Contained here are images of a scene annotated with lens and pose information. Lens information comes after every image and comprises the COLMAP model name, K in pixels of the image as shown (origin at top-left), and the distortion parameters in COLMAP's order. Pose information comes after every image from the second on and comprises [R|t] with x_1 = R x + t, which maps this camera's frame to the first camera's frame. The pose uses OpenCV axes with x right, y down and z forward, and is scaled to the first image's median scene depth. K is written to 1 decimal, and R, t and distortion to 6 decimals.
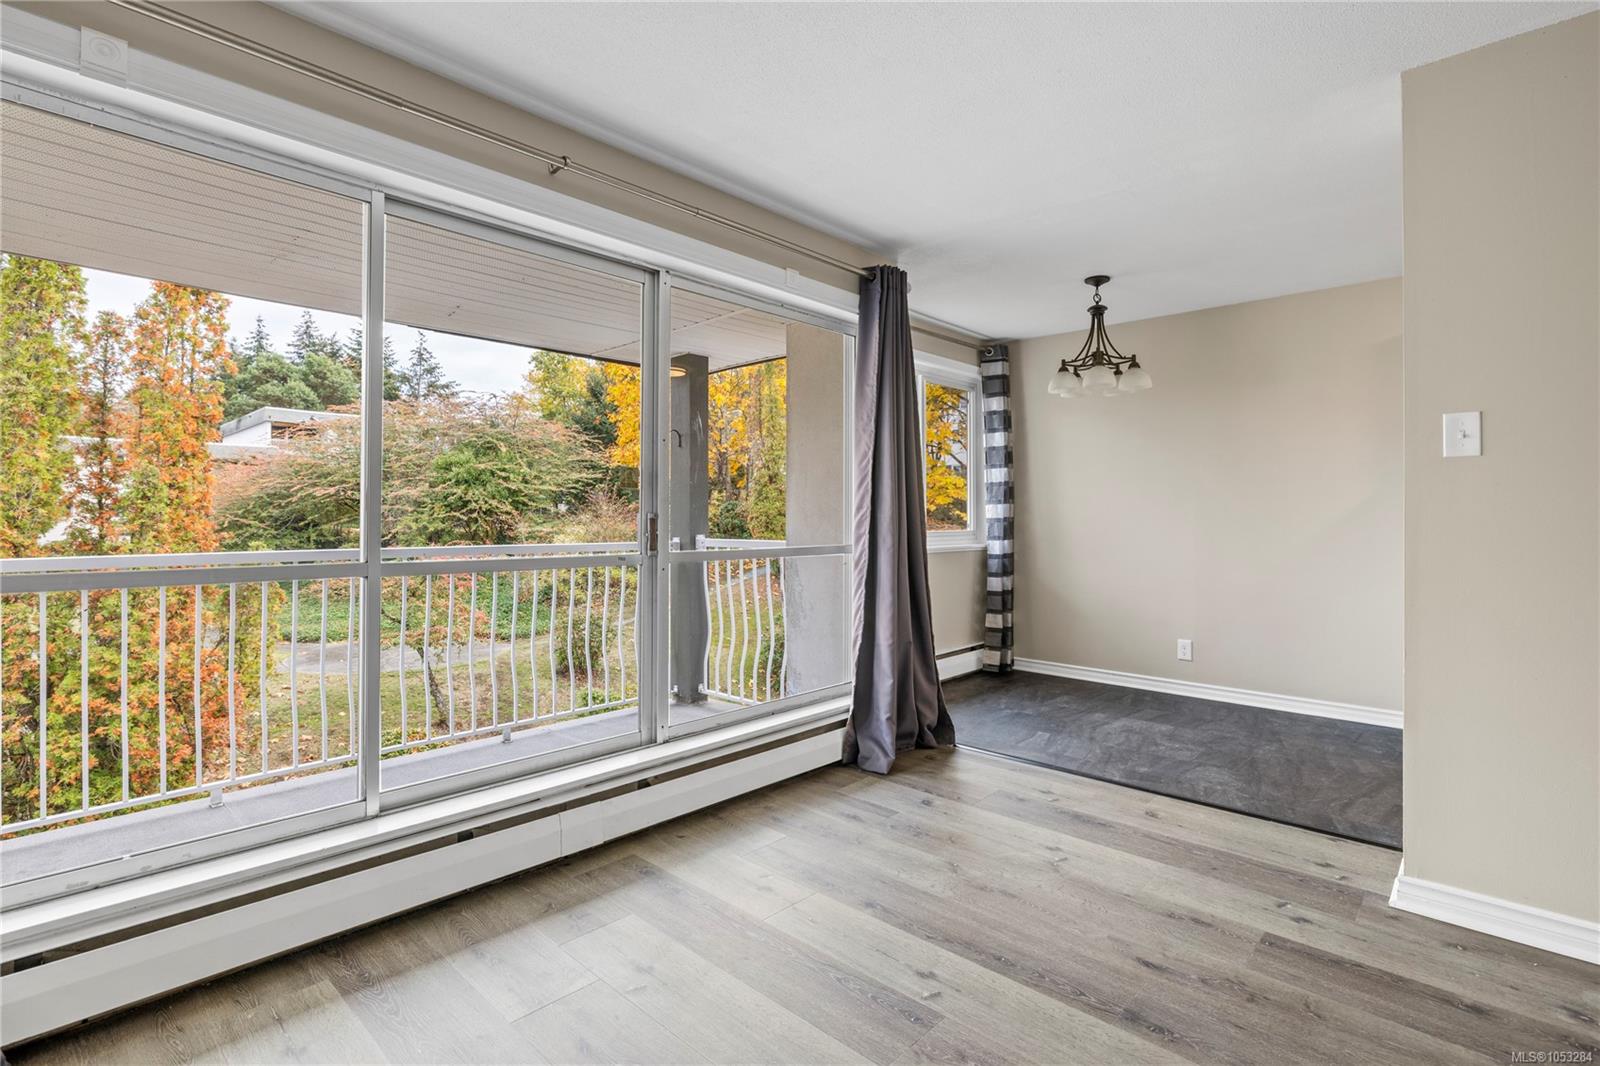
lens RADIAL K [[760.7, 0, 806.0], [0, 760.7, 507.8], [0, 0, 1]] dist [-0.006956, 0.000745]
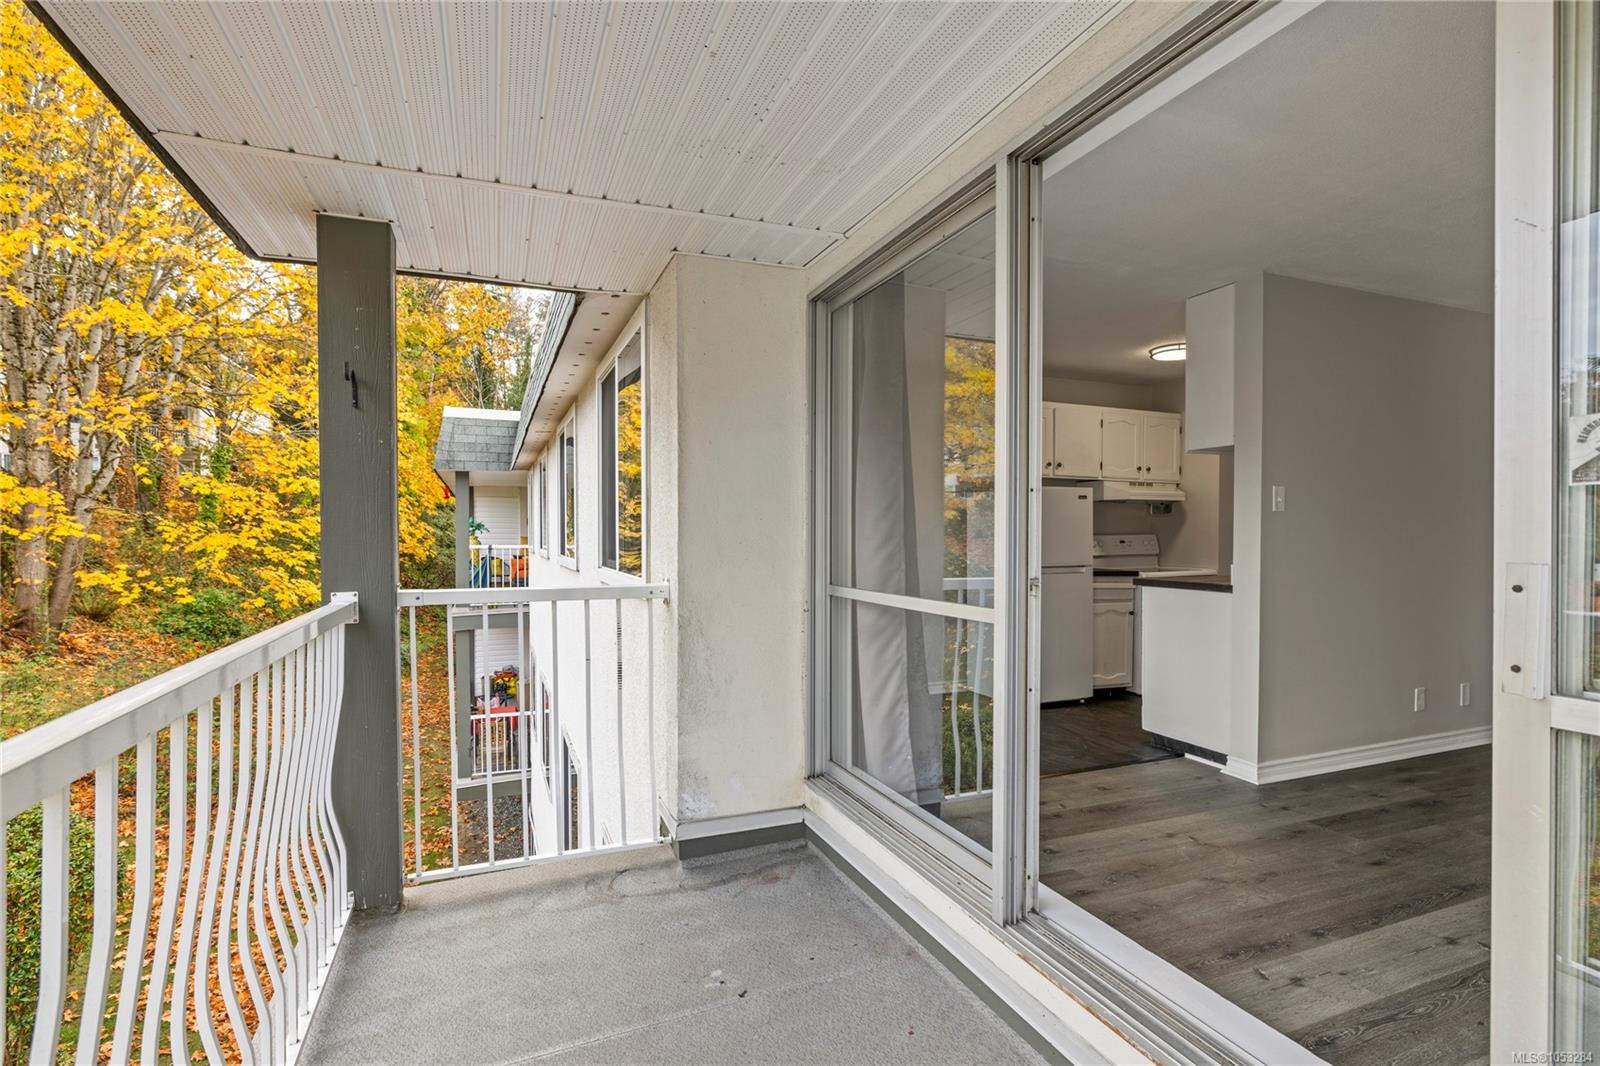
lens RADIAL K [[760.7, 0, 795.4], [0, 760.7, 533.4], [0, 0, 1]] dist [-0.006956, 0.000745]
pose [[0.427447, -0.001999, 0.904038, -0.550133], [-0.009648, 0.999931, 0.006773, -0.011118], [-0.903989, -0.011617, 0.427398, 0.577301]]
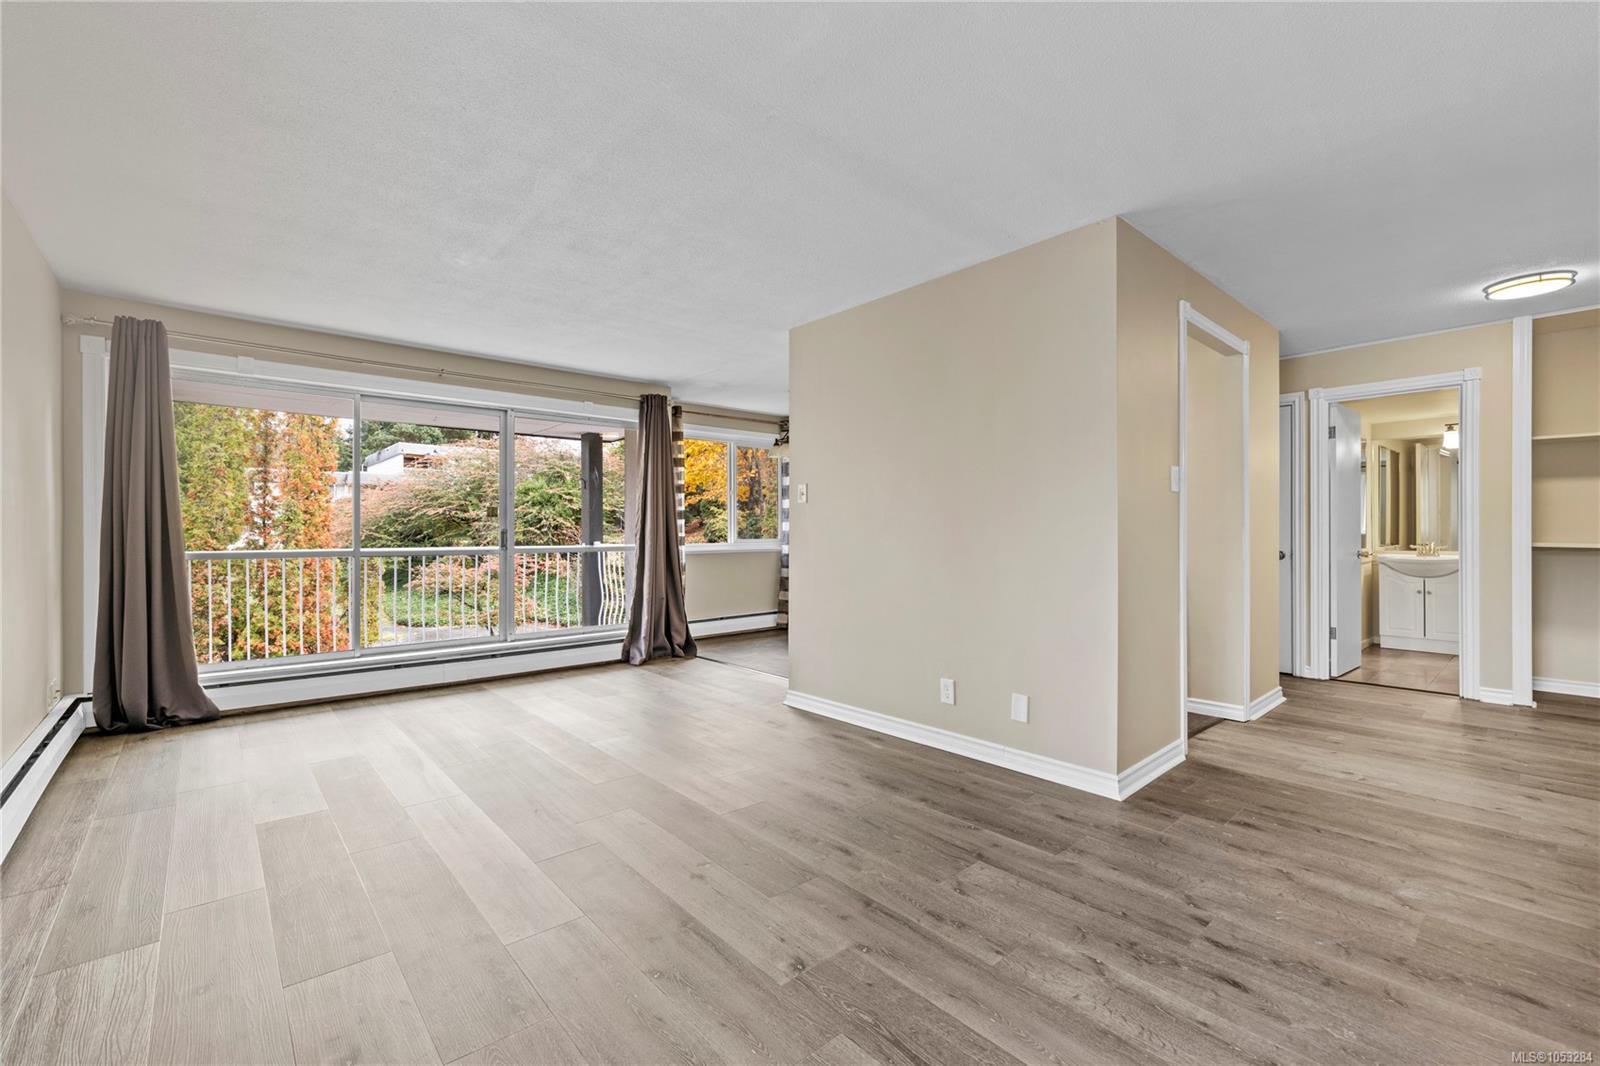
lens RADIAL K [[672.2, 0, 801.9], [0, 672.2, 528.1], [0, 0, 1]] dist [-0.002235, 0.000553]
pose [[0.996255, -0.003393, -0.086397, 0.363983], [0.004149, 0.999955, 0.008572, -0.003798], [0.086364, -0.008899, 0.996224, -0.355583]]
